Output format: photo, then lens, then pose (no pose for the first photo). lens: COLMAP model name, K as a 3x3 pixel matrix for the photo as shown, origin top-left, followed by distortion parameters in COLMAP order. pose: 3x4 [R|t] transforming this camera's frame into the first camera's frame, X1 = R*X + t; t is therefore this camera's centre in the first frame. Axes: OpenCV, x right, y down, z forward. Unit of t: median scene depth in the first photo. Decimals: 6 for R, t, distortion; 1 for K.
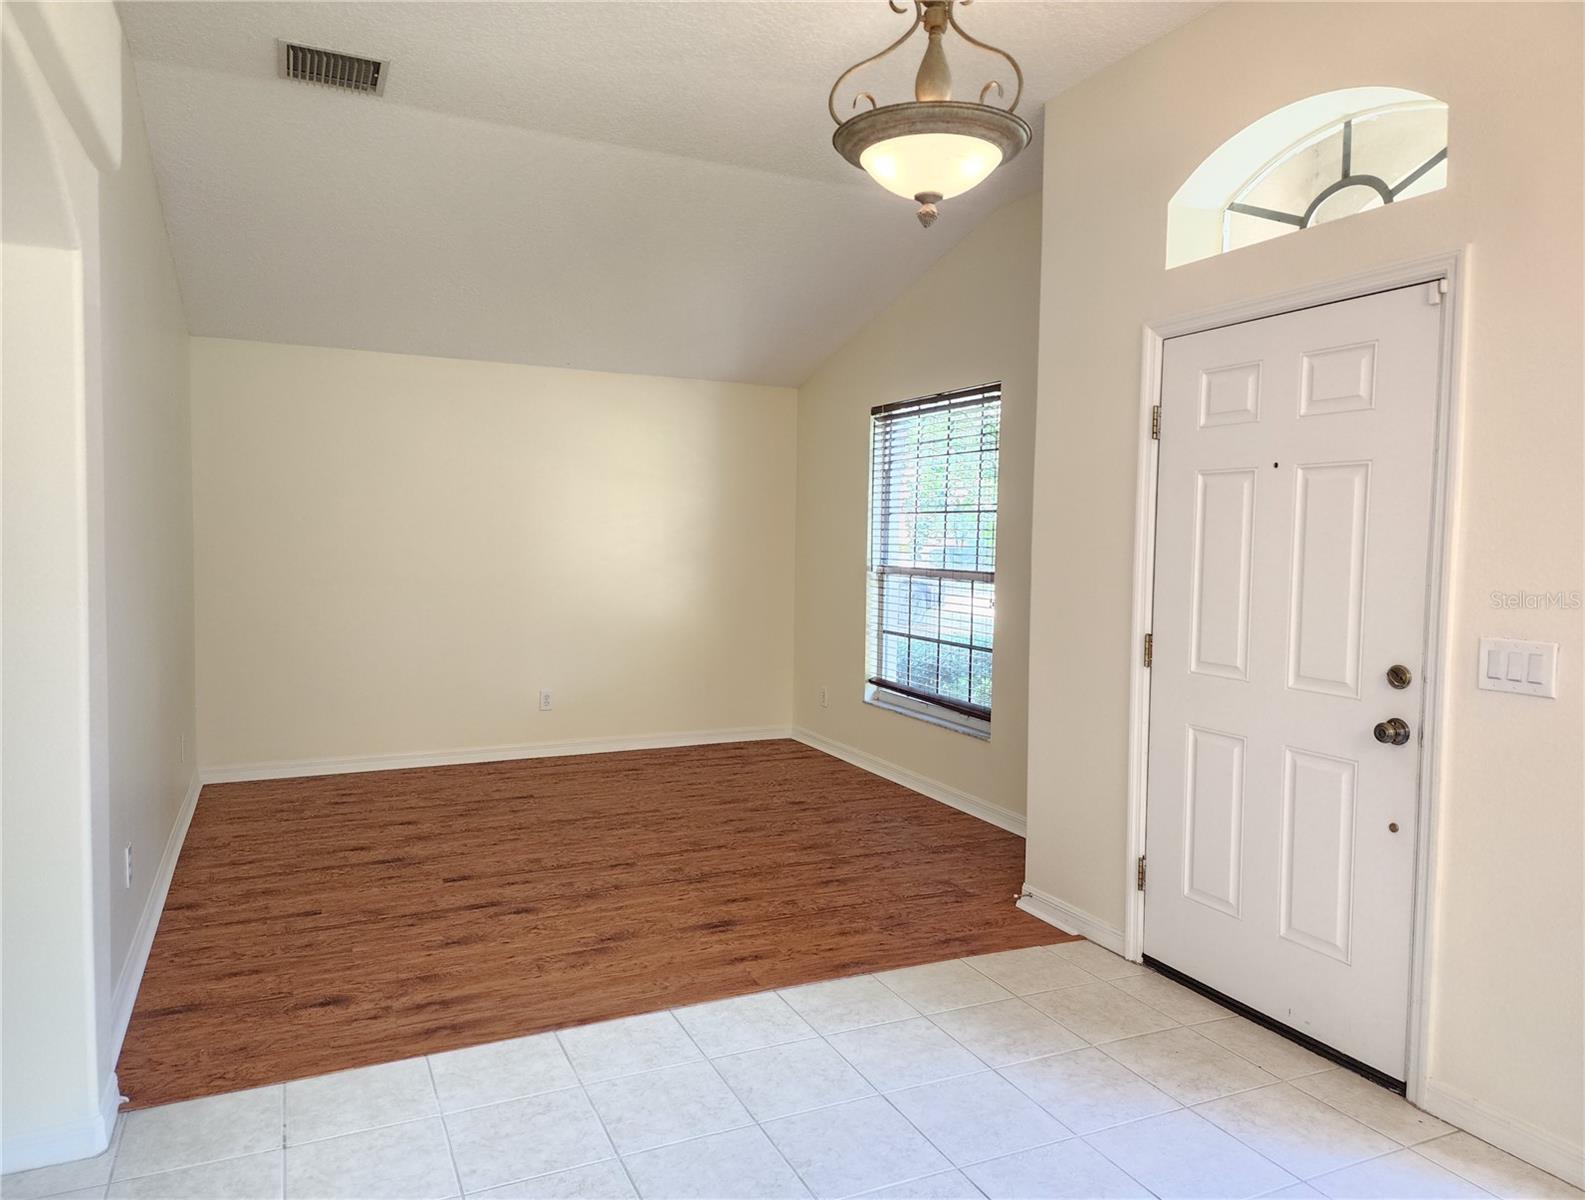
lens RADIAL K [[1058.9, 0, 791.5], [0, 1058.9, 595.4], [0, 0, 1]] dist [0.034999, -0.015242]
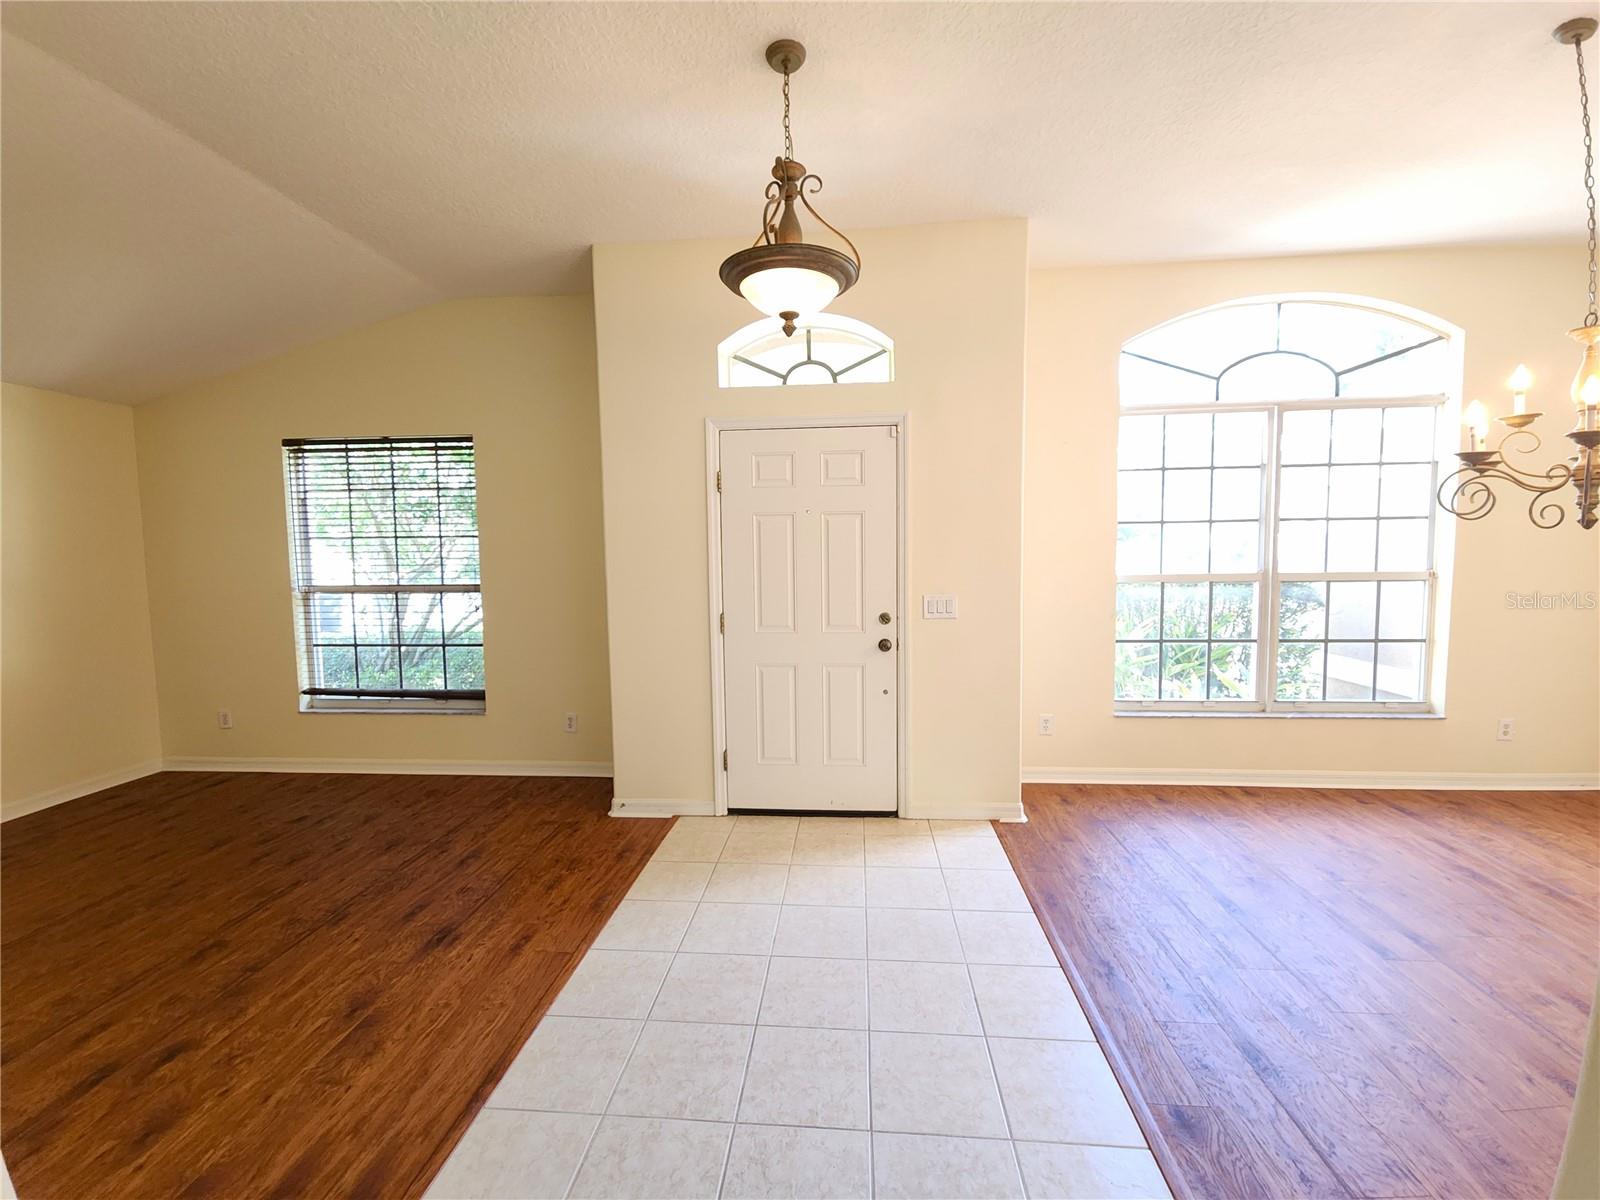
lens RADIAL K [[654.9, 0, 805.6], [0, 654.9, 597.1], [0, 0, 1]] dist [0.001322, -0.001934]
pose [[0.493428, -0.084325, 0.865690, -0.355519], [0.069414, 0.995933, 0.057447, -0.028122], [-0.867013, 0.031745, 0.497274, 0.306390]]
